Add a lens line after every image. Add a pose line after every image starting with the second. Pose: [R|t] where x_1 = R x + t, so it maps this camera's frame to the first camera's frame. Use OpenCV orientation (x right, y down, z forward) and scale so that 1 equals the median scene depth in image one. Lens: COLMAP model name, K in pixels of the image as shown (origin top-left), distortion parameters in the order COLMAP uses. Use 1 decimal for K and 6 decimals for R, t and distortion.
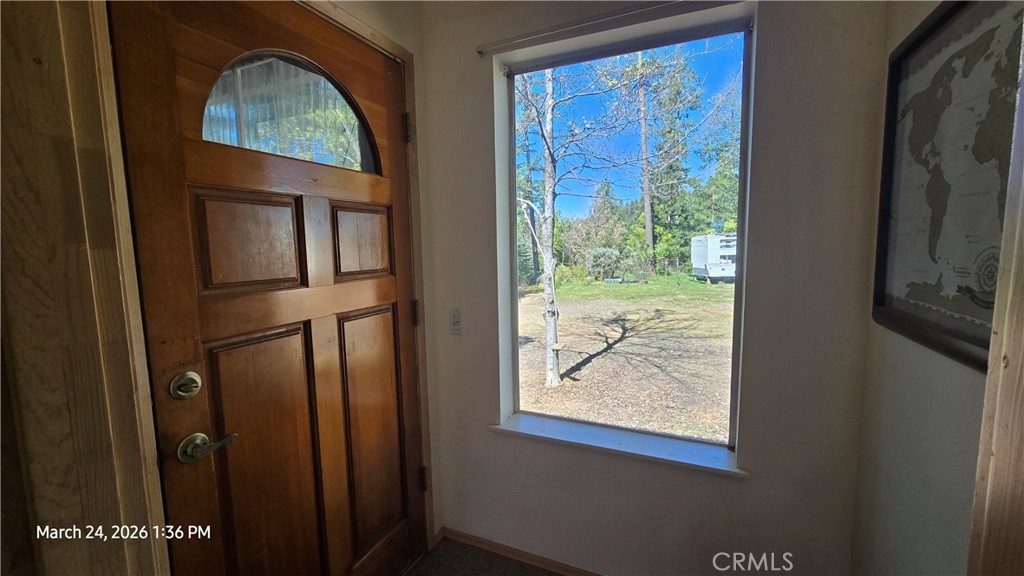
lens RADIAL K [[418.6, 0, 512.0], [0, 418.6, 288.0], [0, 0, 1]] dist [0.000713, -0.000127]
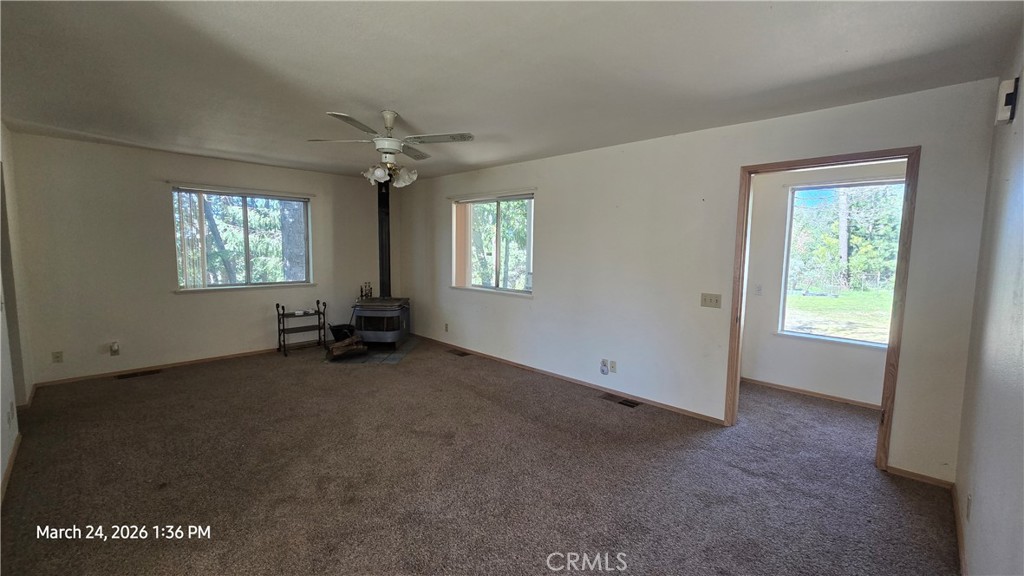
lens RADIAL K [[418.6, 0, 512.0], [0, 418.6, 288.0], [0, 0, 1]] dist [0.000713, -0.000127]
pose [[0.939742, 0.063983, -0.335844, -0.042844], [-0.066134, 0.997798, 0.005043, 0.009553], [0.335427, 0.017472, 0.941904, -0.115038]]
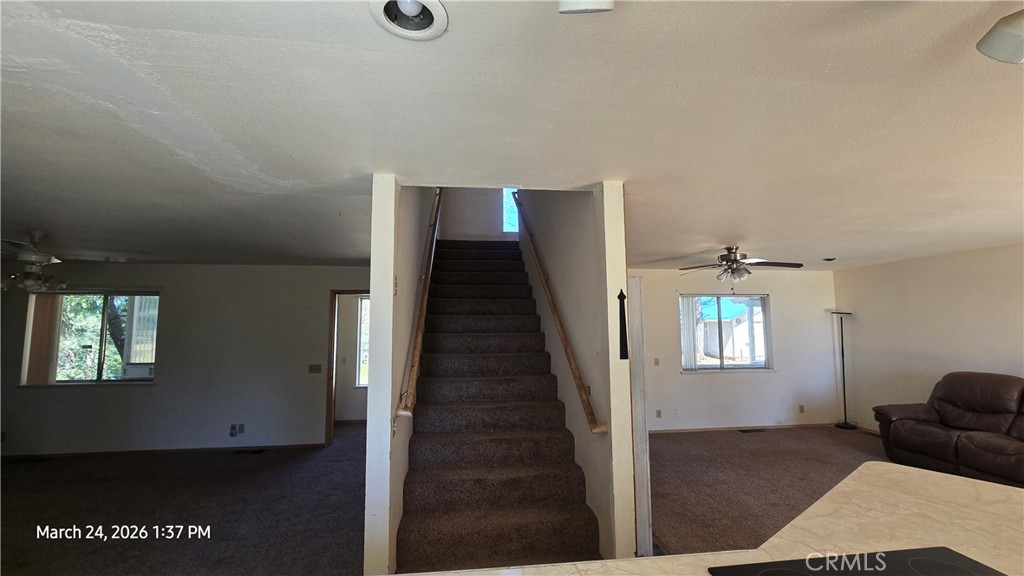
lens RADIAL K [[418.6, 0, 512.0], [0, 418.6, 288.0], [0, 0, 1]] dist [0.000713, -0.000127]
pose [[0.852575, 0.060509, 0.519090, -0.055119], [0.046571, 0.980526, -0.190788, 0.014818], [-0.520525, 0.186836, 0.833154, -0.203899]]
